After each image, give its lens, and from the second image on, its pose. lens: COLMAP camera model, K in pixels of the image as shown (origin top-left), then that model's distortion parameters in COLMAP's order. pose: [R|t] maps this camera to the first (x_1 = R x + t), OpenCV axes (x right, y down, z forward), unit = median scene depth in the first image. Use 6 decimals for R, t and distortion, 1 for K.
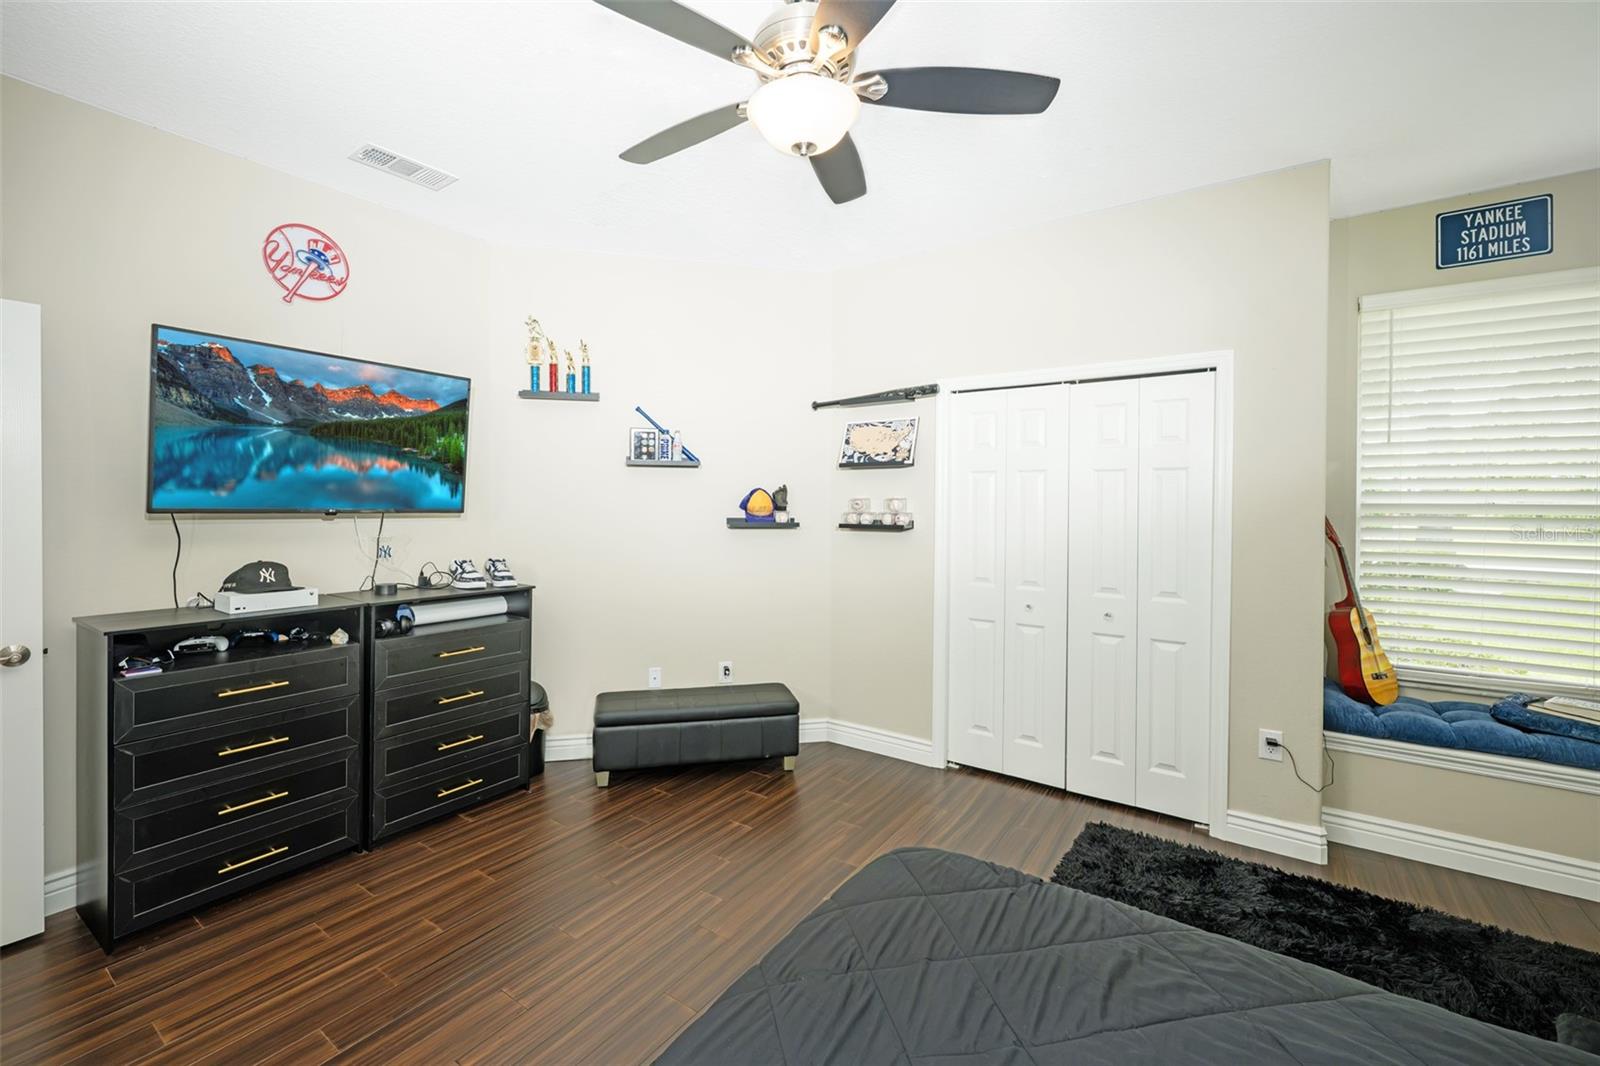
lens RADIAL K [[624.6, 0, 788.2], [0, 624.6, 508.6], [0, 0, 1]] dist [-0.001182, -0.000040]
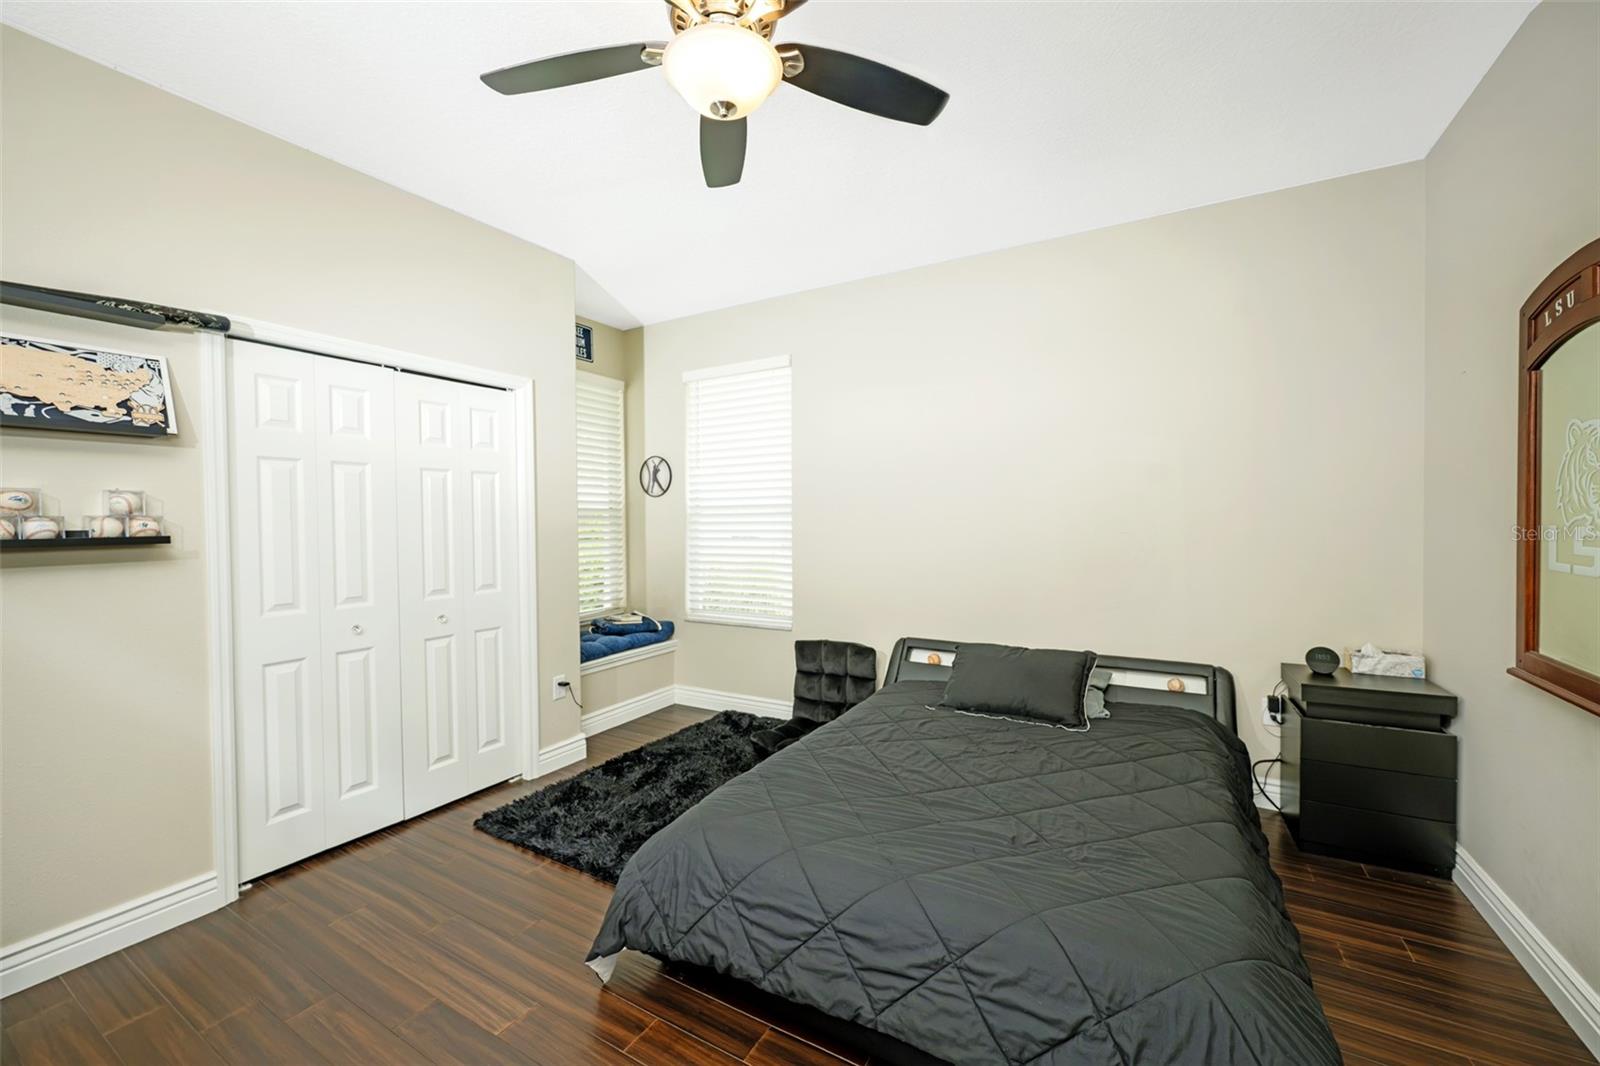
lens RADIAL K [[624.6, 0, 790.3], [0, 624.6, 523.0], [0, 0, 1]] dist [-0.001182, -0.000040]
pose [[-0.035420, -0.013833, 0.999277, -0.472830], [0.019459, 0.999705, 0.014529, 0.018860], [-0.999183, 0.019960, -0.035140, 0.467411]]
